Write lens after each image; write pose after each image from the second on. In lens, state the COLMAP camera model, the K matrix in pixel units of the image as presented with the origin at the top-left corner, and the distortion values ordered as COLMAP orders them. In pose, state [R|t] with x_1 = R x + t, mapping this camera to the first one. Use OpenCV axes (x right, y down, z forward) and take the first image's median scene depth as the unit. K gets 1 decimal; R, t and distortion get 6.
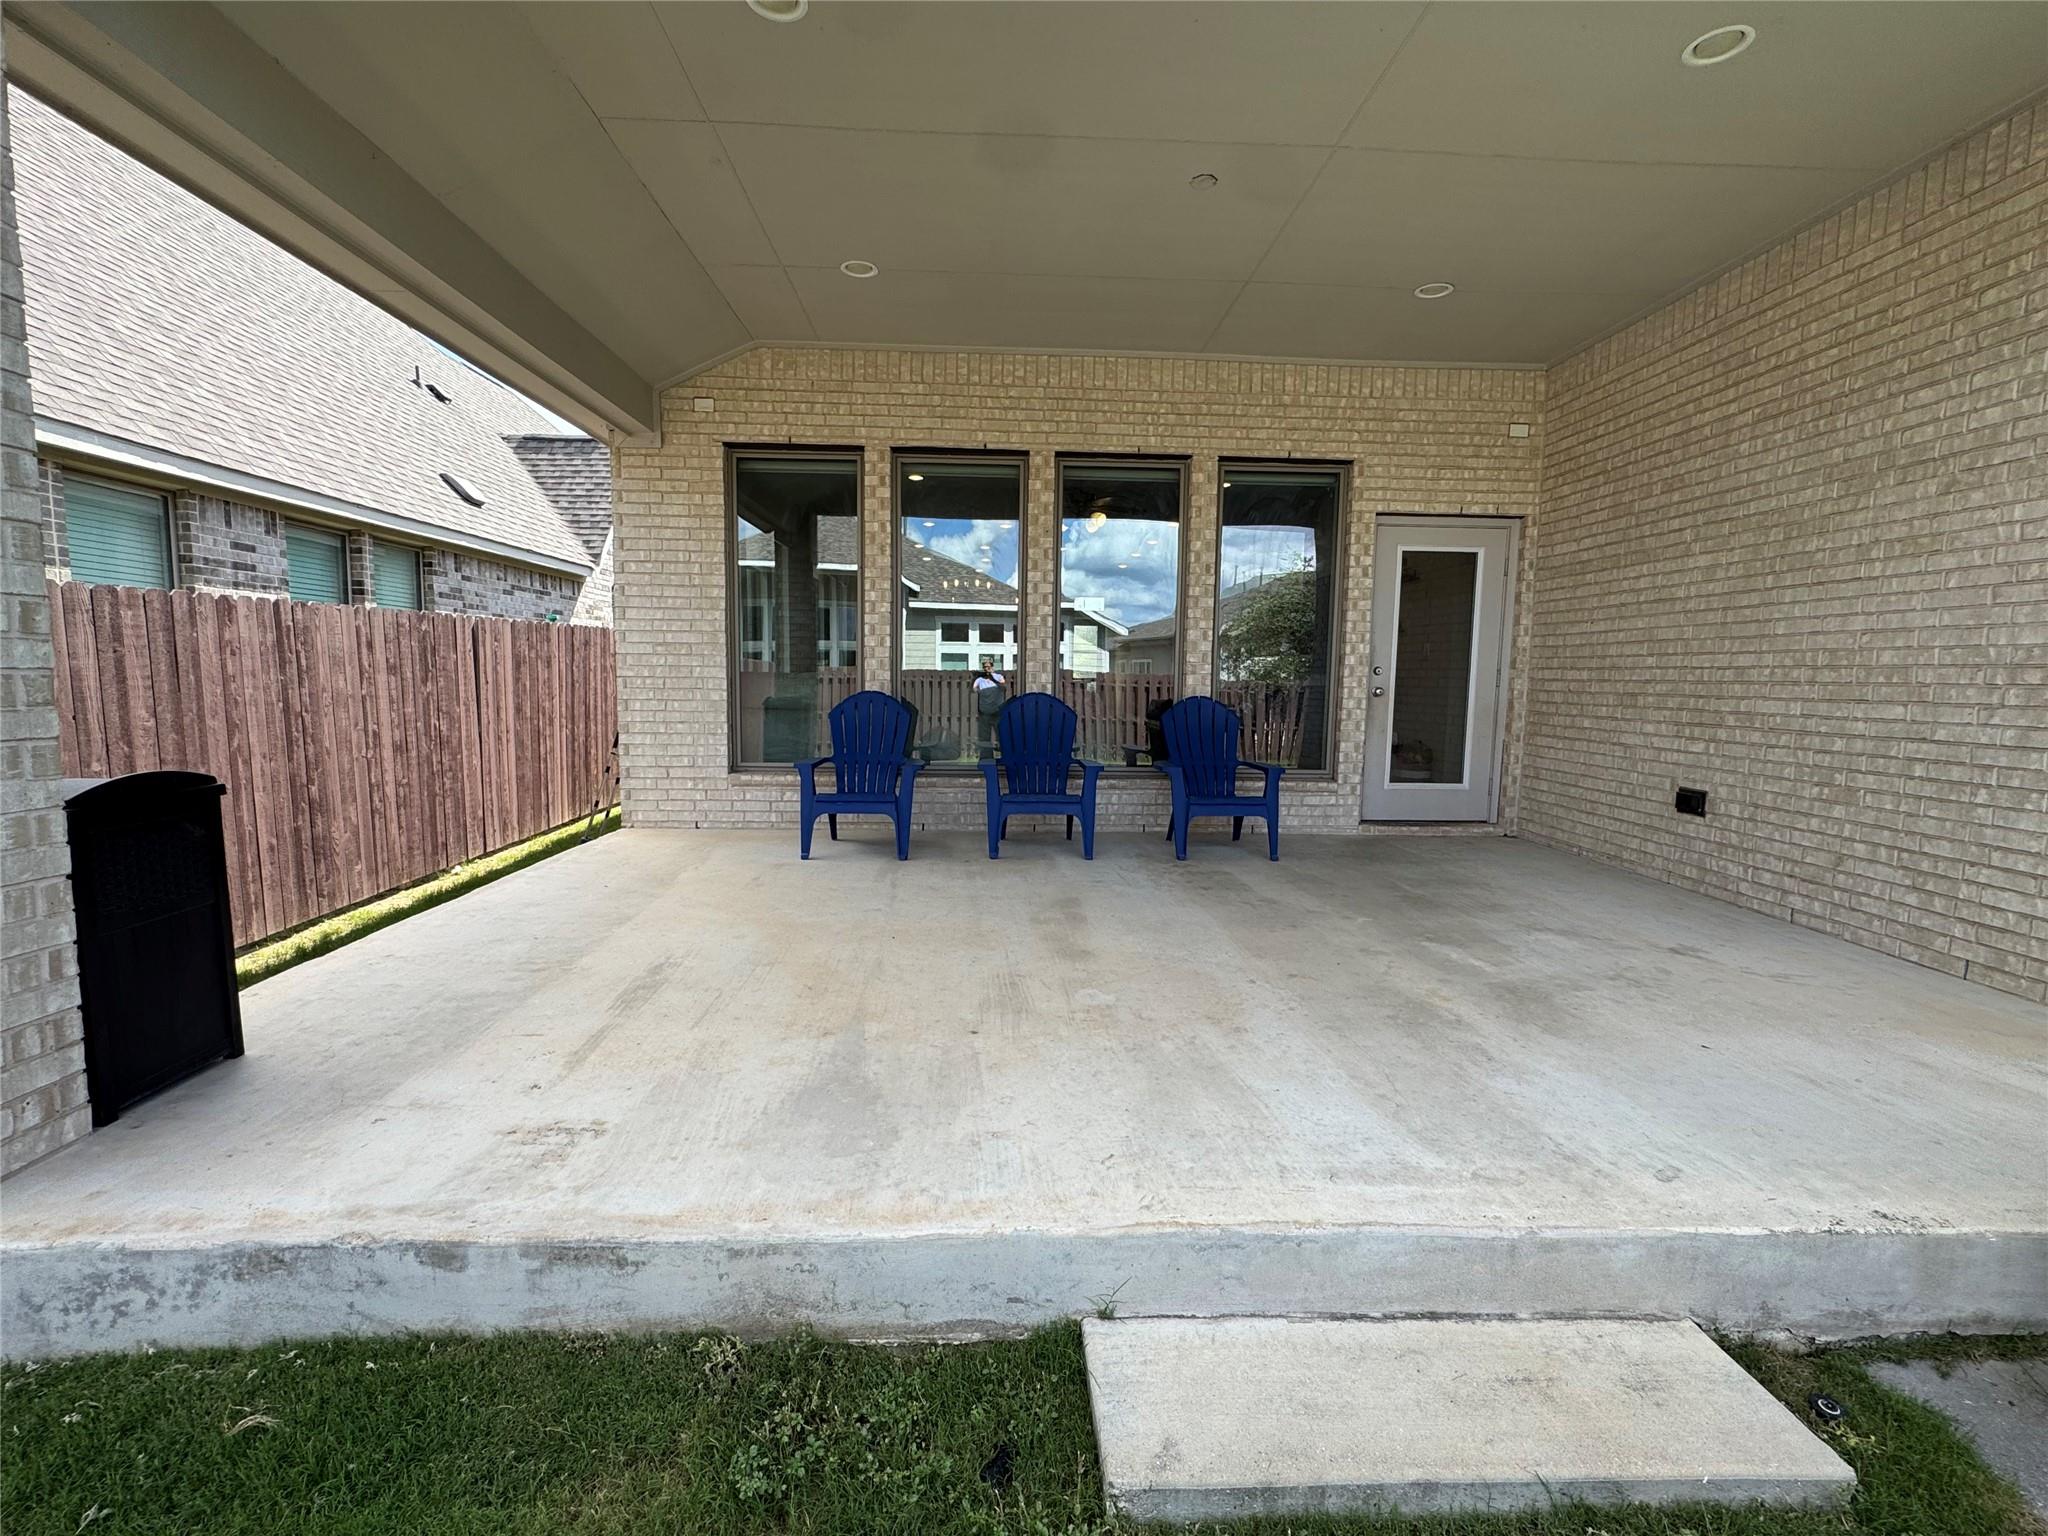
lens RADIAL K [[902.5, 0, 1018.3], [0, 902.5, 772.8], [0, 0, 1]] dist [-0.003040, 0.000274]
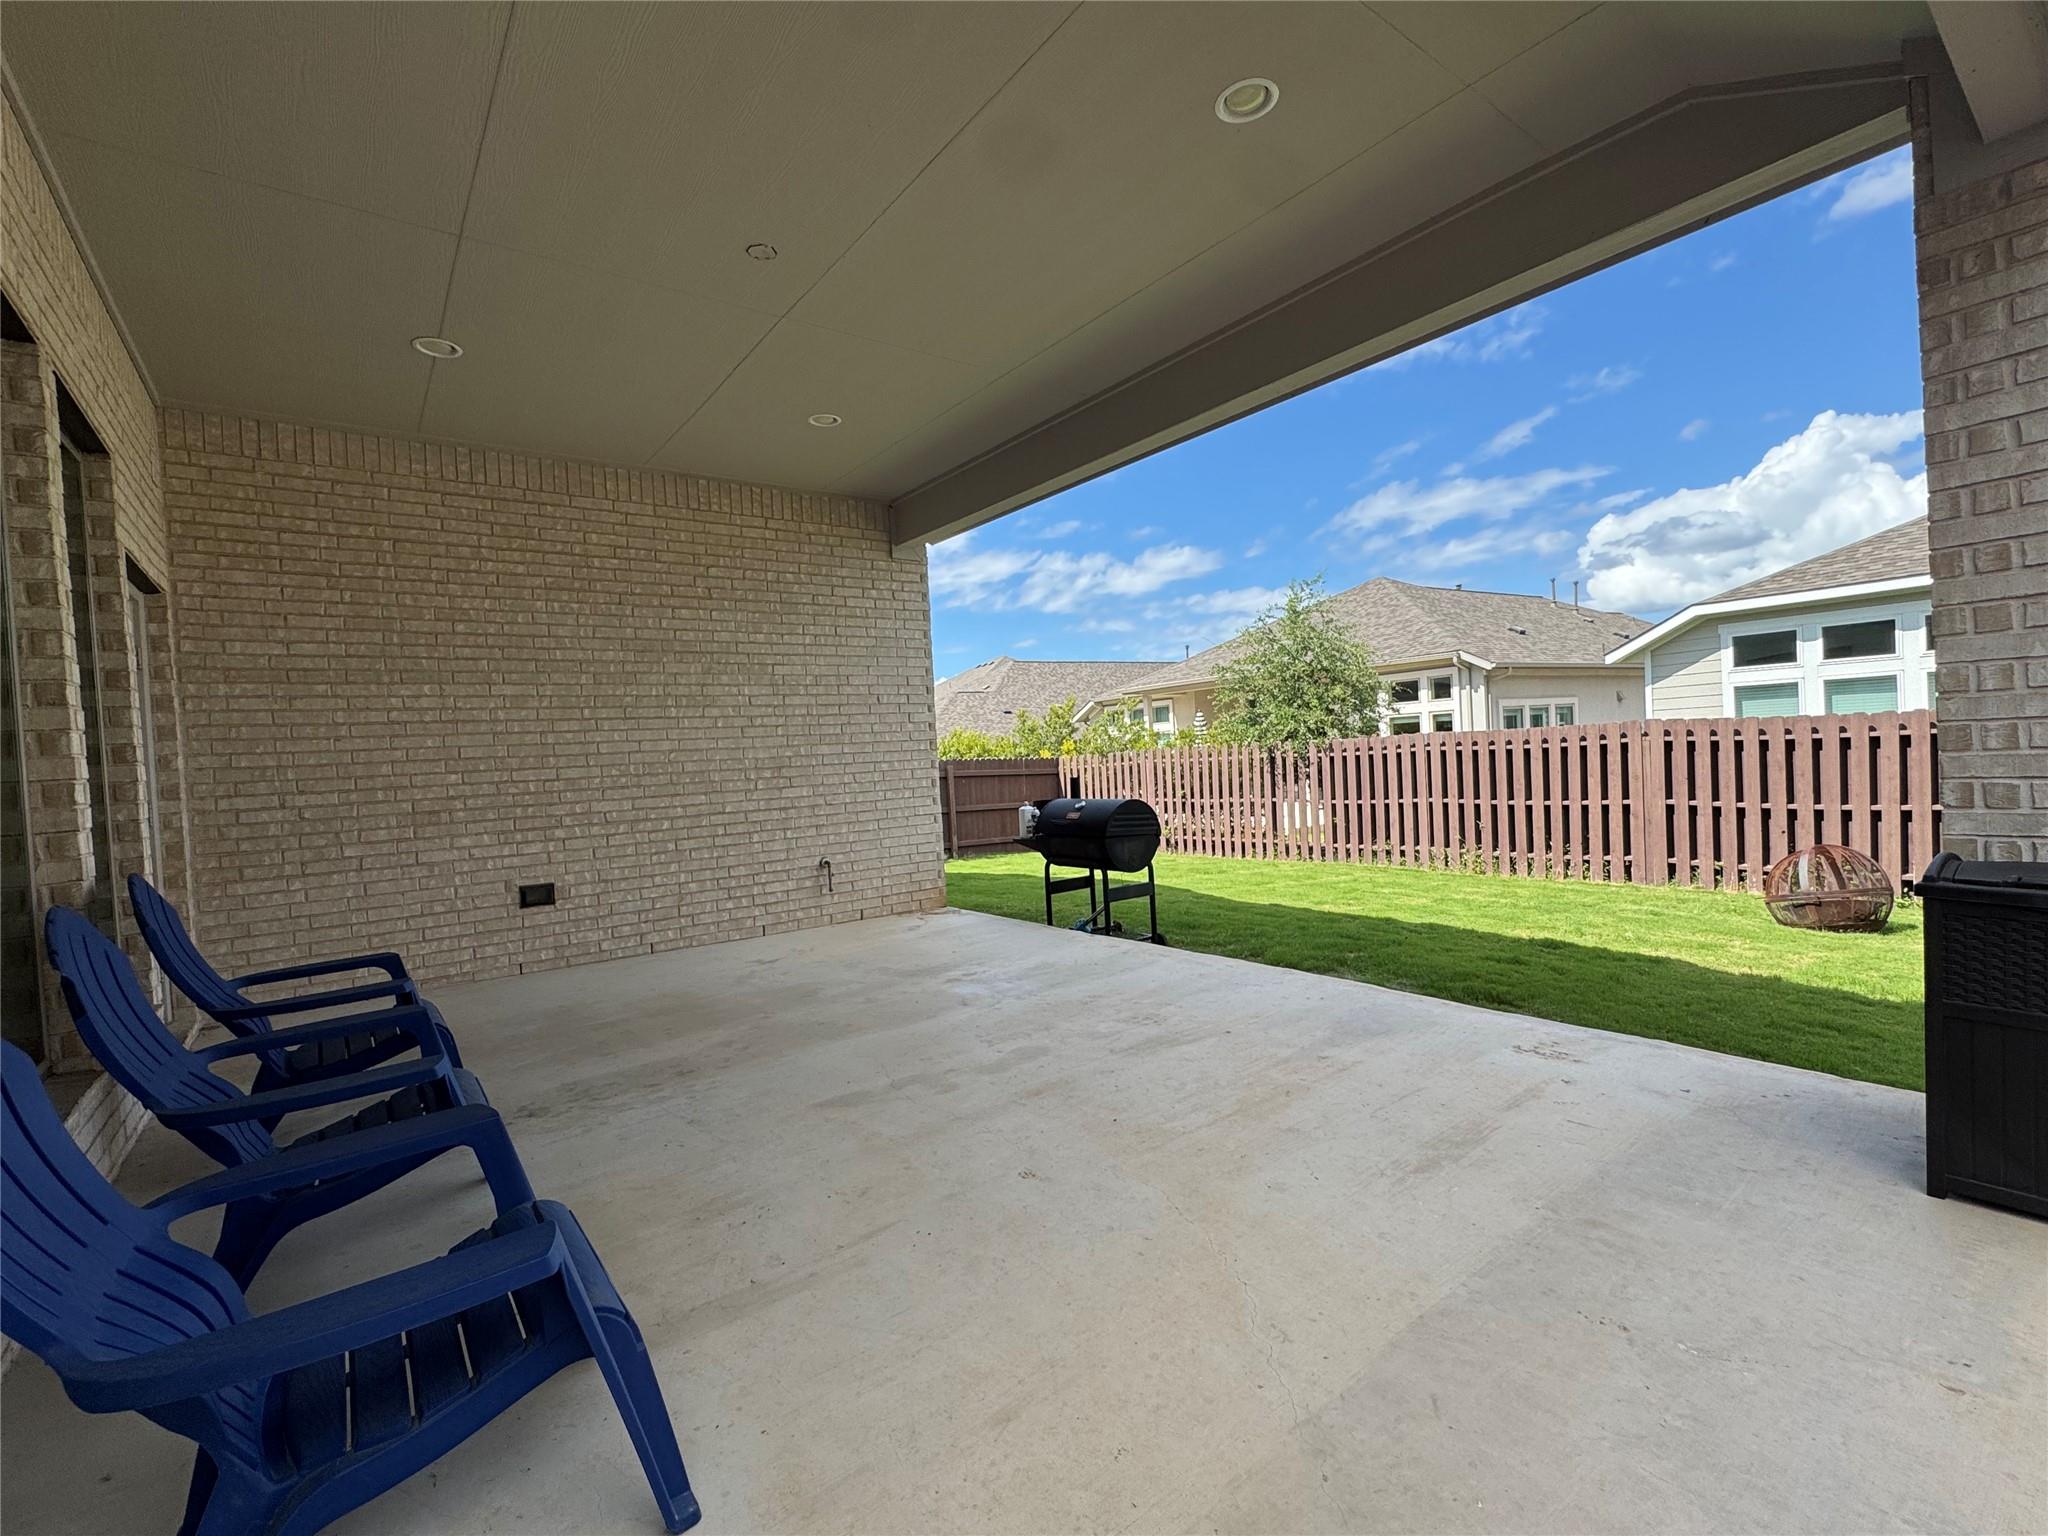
lens RADIAL K [[902.5, 0, 1025.0], [0, 902.5, 773.7], [0, 0, 1]] dist [-0.003040, 0.000274]
pose [[-0.573595, -0.005256, 0.819122, -0.687265], [0.132434, 0.986229, 0.099066, -0.188230], [-0.808363, 0.165303, -0.565000, 1.368319]]
